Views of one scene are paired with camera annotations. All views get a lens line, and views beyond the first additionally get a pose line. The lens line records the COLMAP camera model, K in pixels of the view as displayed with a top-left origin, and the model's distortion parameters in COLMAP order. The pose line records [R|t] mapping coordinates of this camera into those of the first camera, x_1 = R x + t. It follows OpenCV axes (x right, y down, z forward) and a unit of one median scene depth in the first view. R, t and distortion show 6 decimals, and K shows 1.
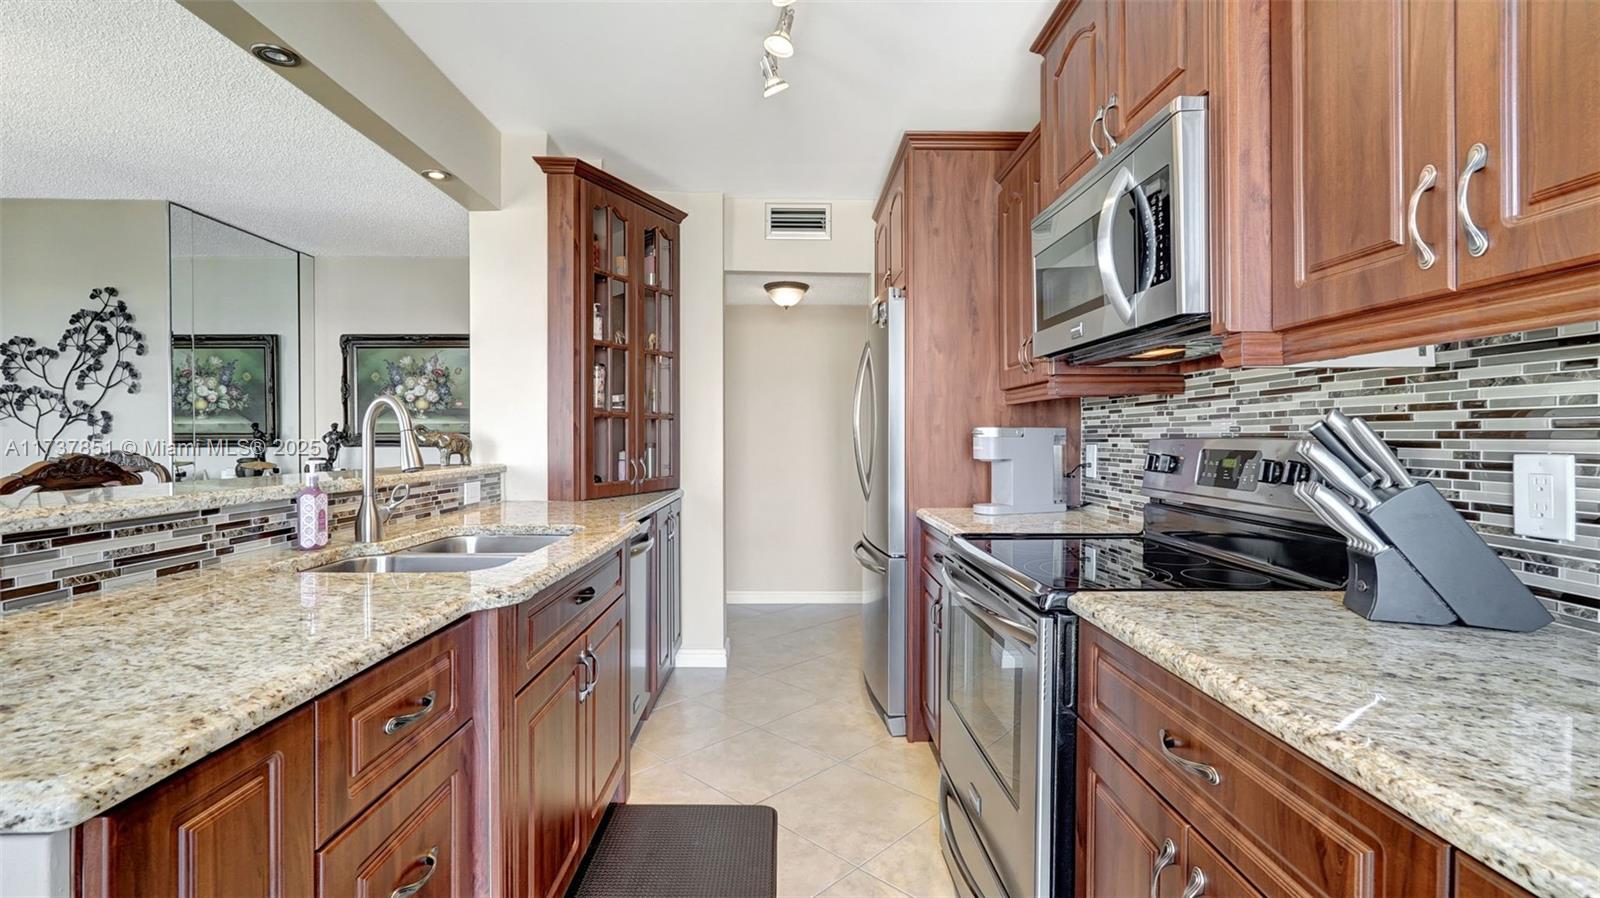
lens RADIAL K [[710.8, 0, 796.7], [0, 710.8, 444.6], [0, 0, 1]] dist [-0.016530, 0.006159]
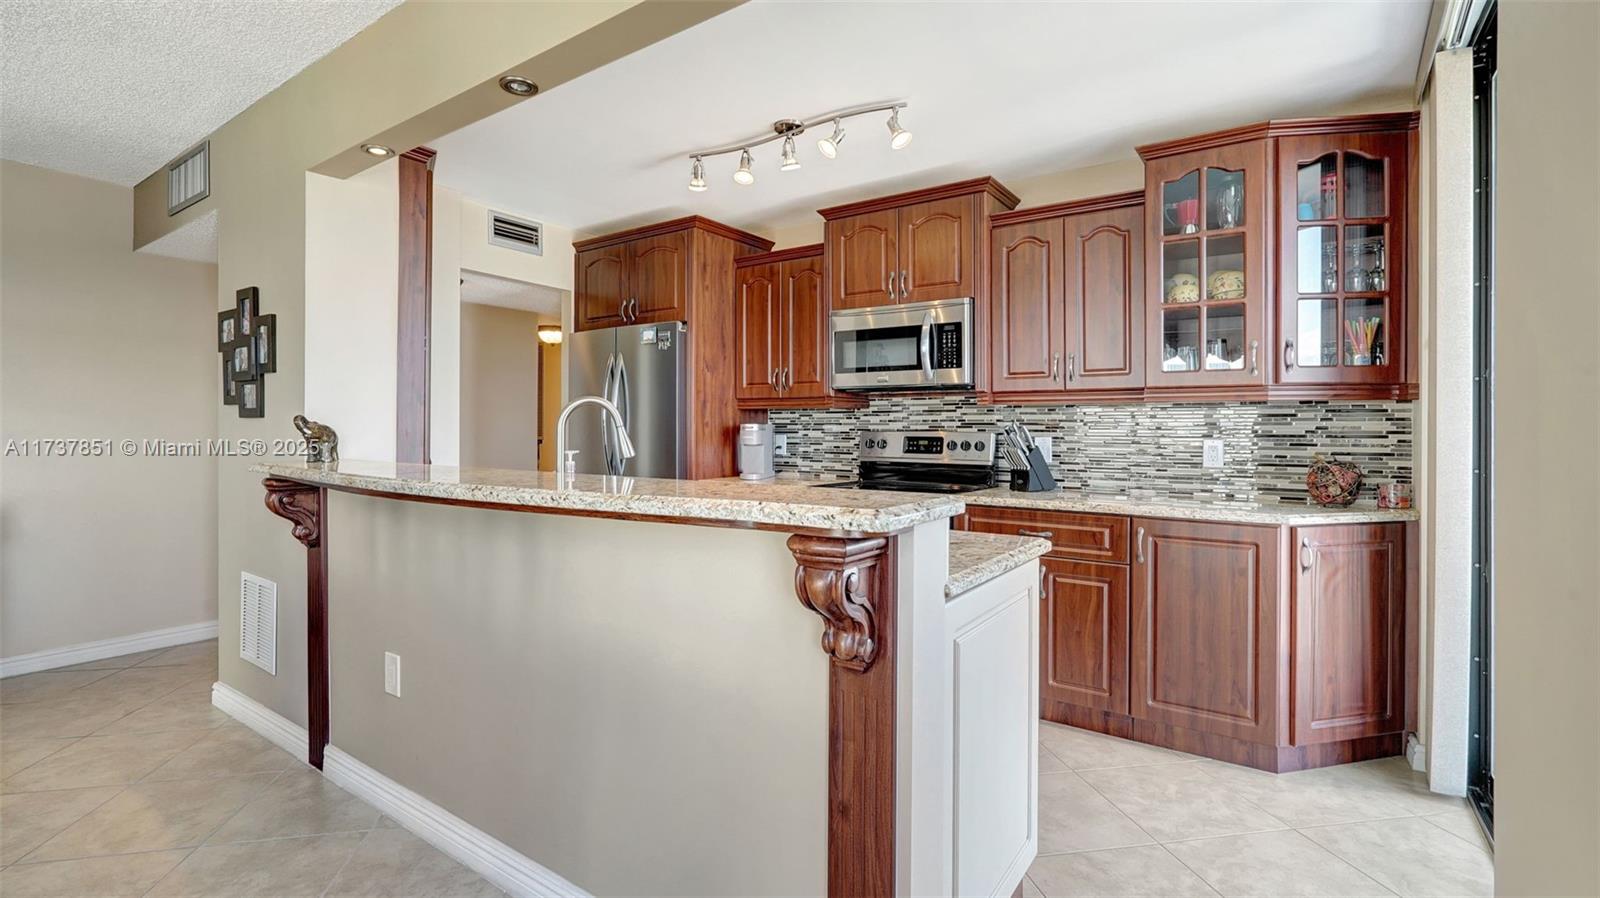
lens RADIAL K [[710.8, 0, 806.2], [0, 710.8, 430.4], [0, 0, 1]] dist [-0.016530, 0.006159]
pose [[0.581394, -0.000621, 0.813622, -0.617449], [0.005527, 0.999980, -0.003186, -0.003114], [-0.813604, 0.006350, 0.581385, -0.002197]]
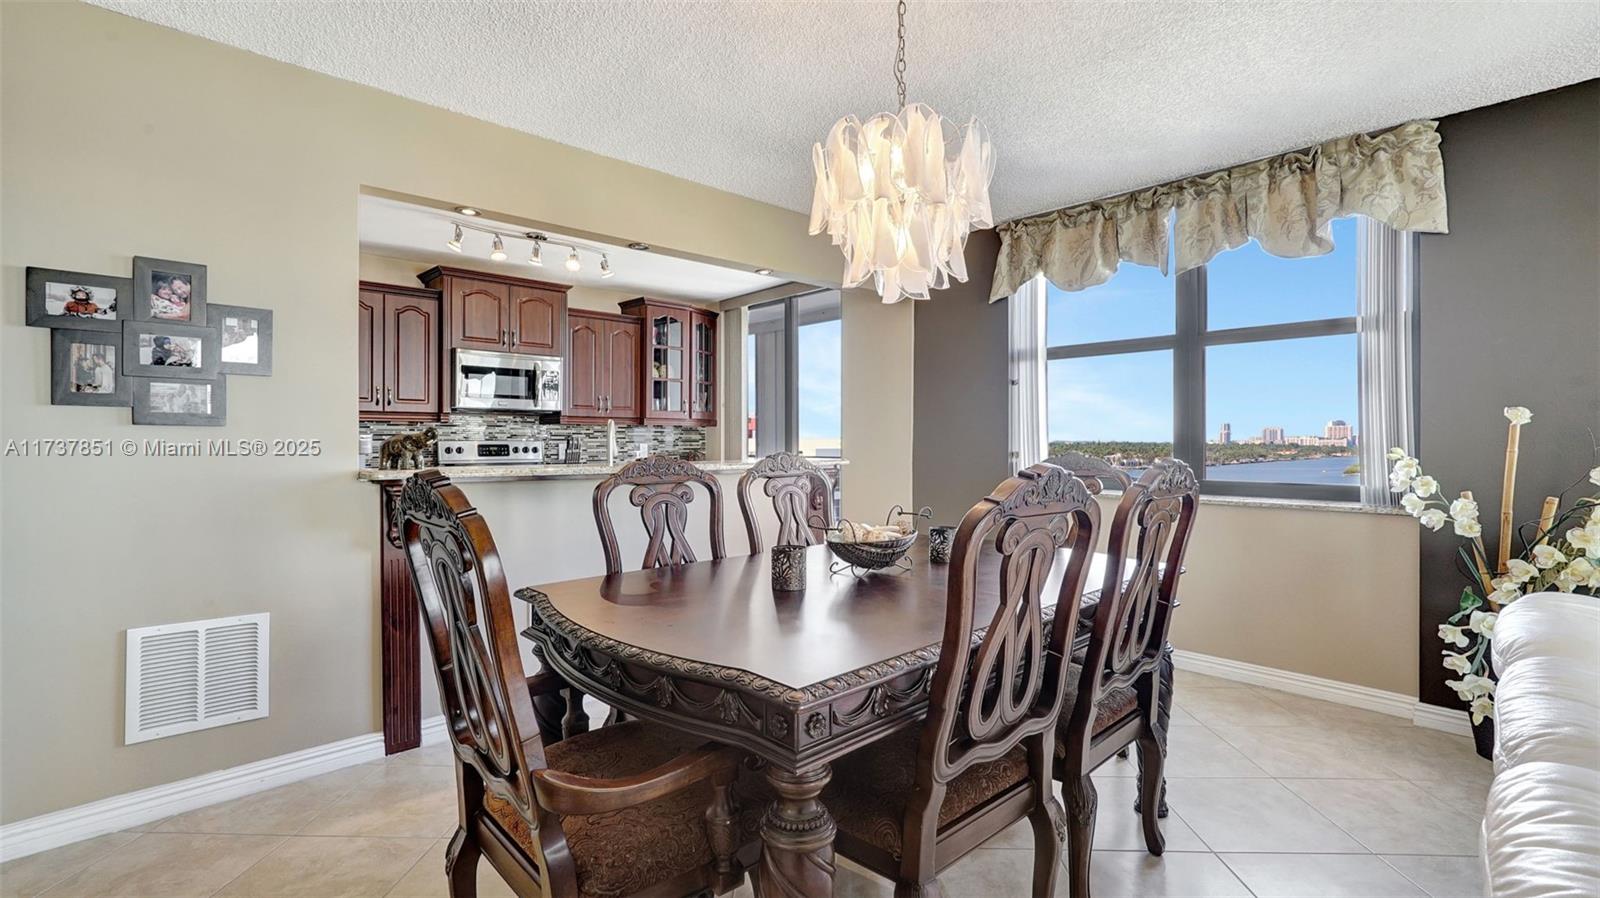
lens RADIAL K [[710.8, 0, 794.0], [0, 710.8, 437.0], [0, 0, 1]] dist [-0.016530, 0.006159]
pose [[-0.662786, 0.004137, 0.748797, -1.130754], [0.009232, 0.999954, 0.002647, -0.009132], [-0.748752, 0.008667, -0.662794, 0.900325]]
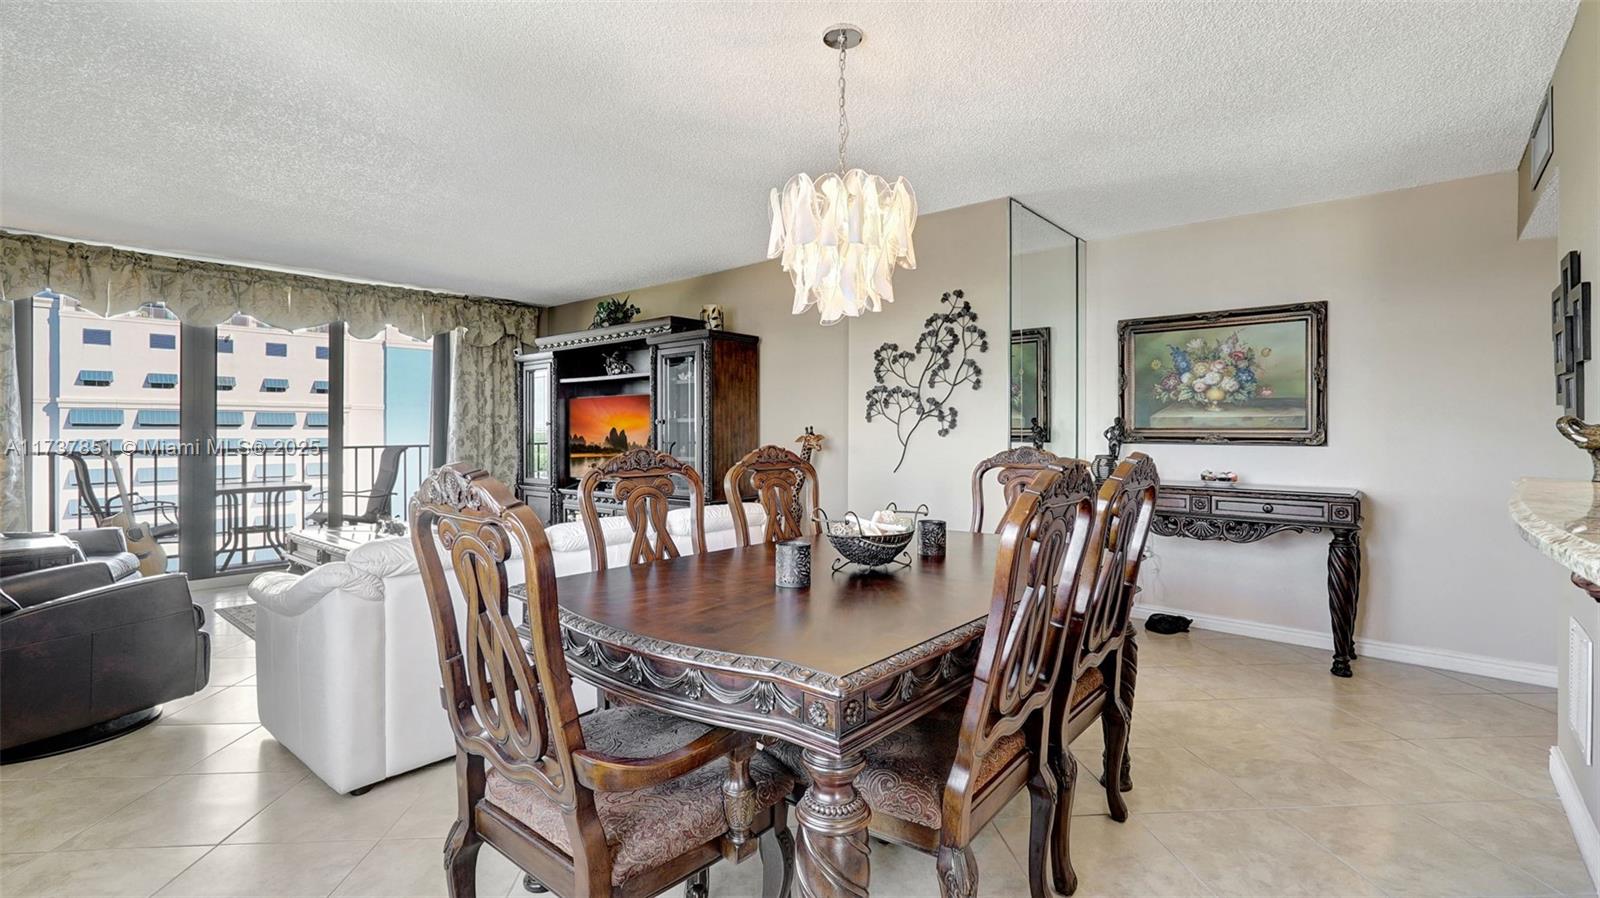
lens RADIAL K [[710.8, 0, 797.8], [0, 710.8, 426.9], [0, 0, 1]] dist [-0.016530, 0.006159]
pose [[0.742934, 0.000613, -0.669365, -0.441931], [-0.011527, 0.999863, -0.011878, -0.002876], [0.669266, 0.016540, 0.742839, 0.052224]]
